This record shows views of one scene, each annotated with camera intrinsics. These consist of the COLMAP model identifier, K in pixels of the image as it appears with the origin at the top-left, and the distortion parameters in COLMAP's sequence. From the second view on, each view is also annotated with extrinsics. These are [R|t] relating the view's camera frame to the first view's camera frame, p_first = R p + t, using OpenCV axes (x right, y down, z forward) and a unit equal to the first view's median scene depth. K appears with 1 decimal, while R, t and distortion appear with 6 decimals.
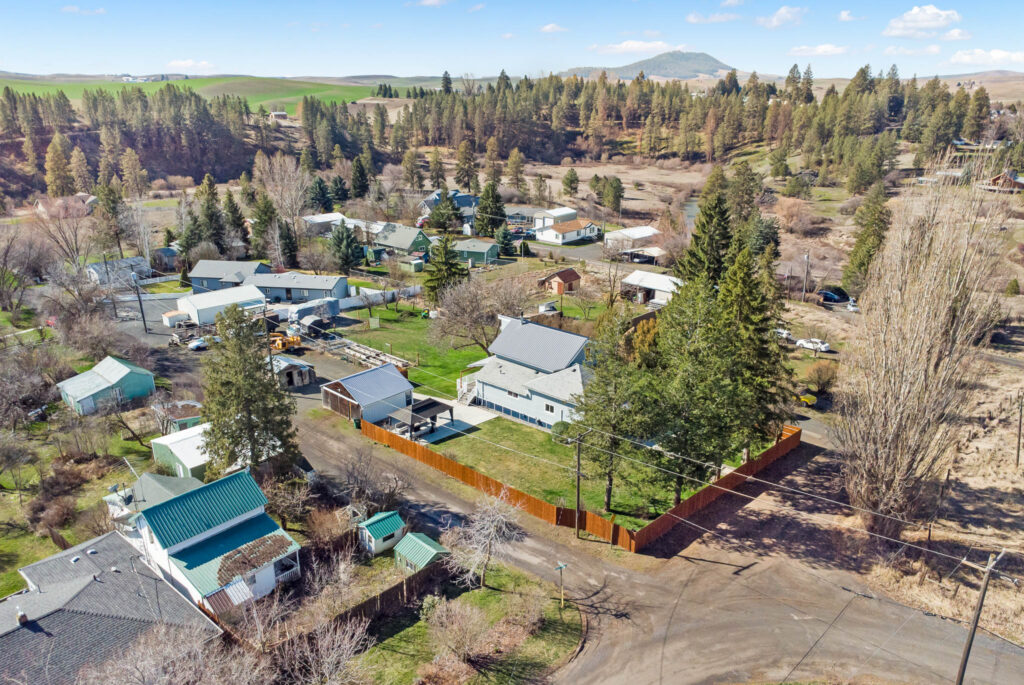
lens RADIAL K [[728.2, 0, 506.0], [0, 728.2, 370.3], [0, 0, 1]] dist [0.003628, 0.002780]
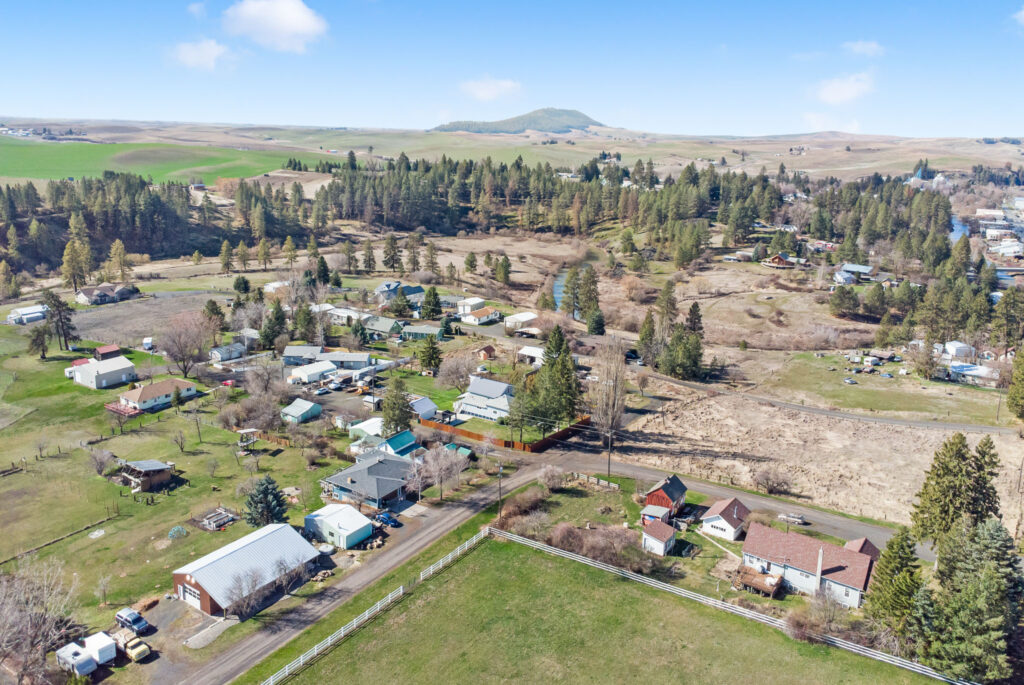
lens RADIAL K [[728.2, 0, 511.4], [0, 728.2, 342.2], [0, 0, 1]] dist [0.003628, 0.002780]
pose [[0.986724, -0.021141, 0.161022, -0.046190], [0.036482, 0.995005, -0.092921, 0.007594], [-0.158254, 0.097561, 0.982567, -0.244868]]
